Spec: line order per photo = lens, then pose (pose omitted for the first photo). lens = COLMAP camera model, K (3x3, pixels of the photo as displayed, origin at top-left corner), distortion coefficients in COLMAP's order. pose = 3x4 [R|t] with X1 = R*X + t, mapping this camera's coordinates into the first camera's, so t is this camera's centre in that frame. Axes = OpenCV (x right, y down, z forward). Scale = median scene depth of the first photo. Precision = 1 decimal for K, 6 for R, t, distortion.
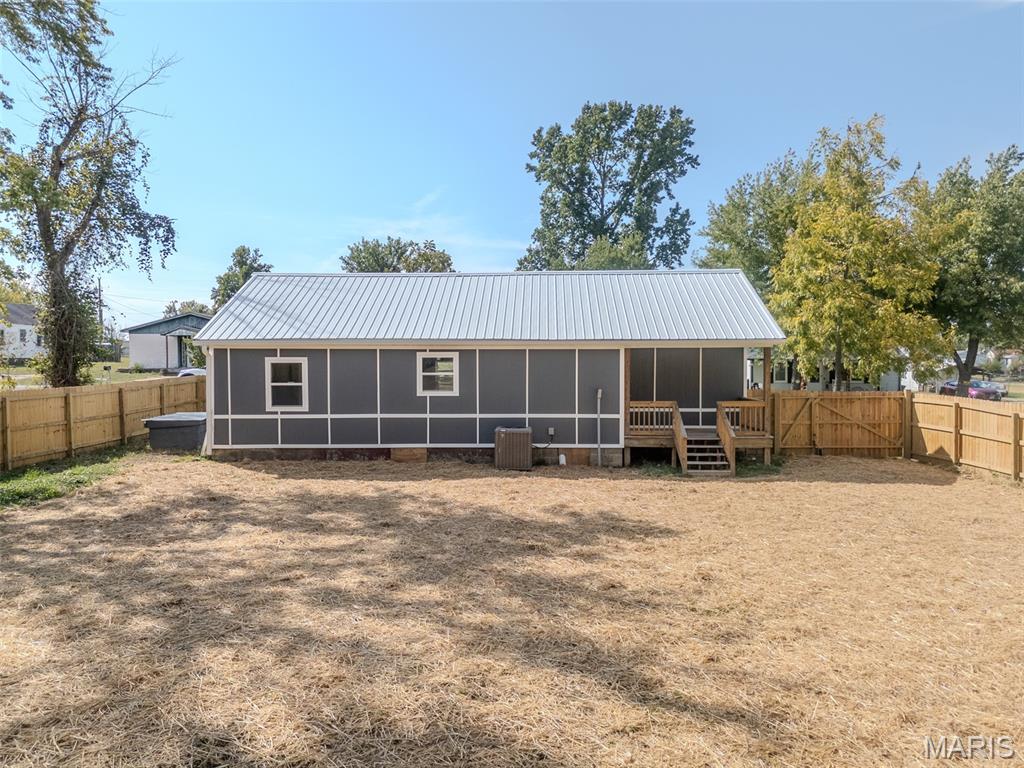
lens RADIAL K [[735.9, 0, 507.3], [0, 735.9, 387.1], [0, 0, 1]] dist [0.059356, -0.046861]
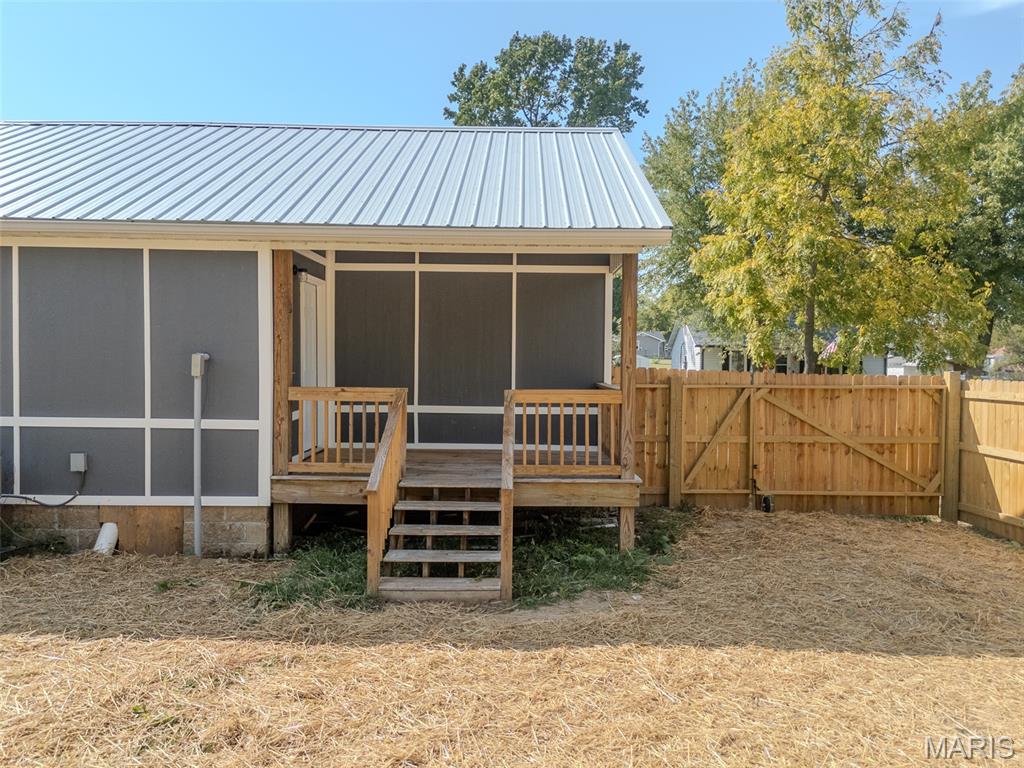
lens RADIAL K [[735.9, 0, 517.1], [0, 735.9, 377.6], [0, 0, 1]] dist [0.059356, -0.046861]
pose [[0.999011, 0.014175, 0.042154, 0.239967], [-0.013896, 0.999879, -0.006925, 0.013607], [-0.042247, 0.006332, 0.999087, 0.532090]]
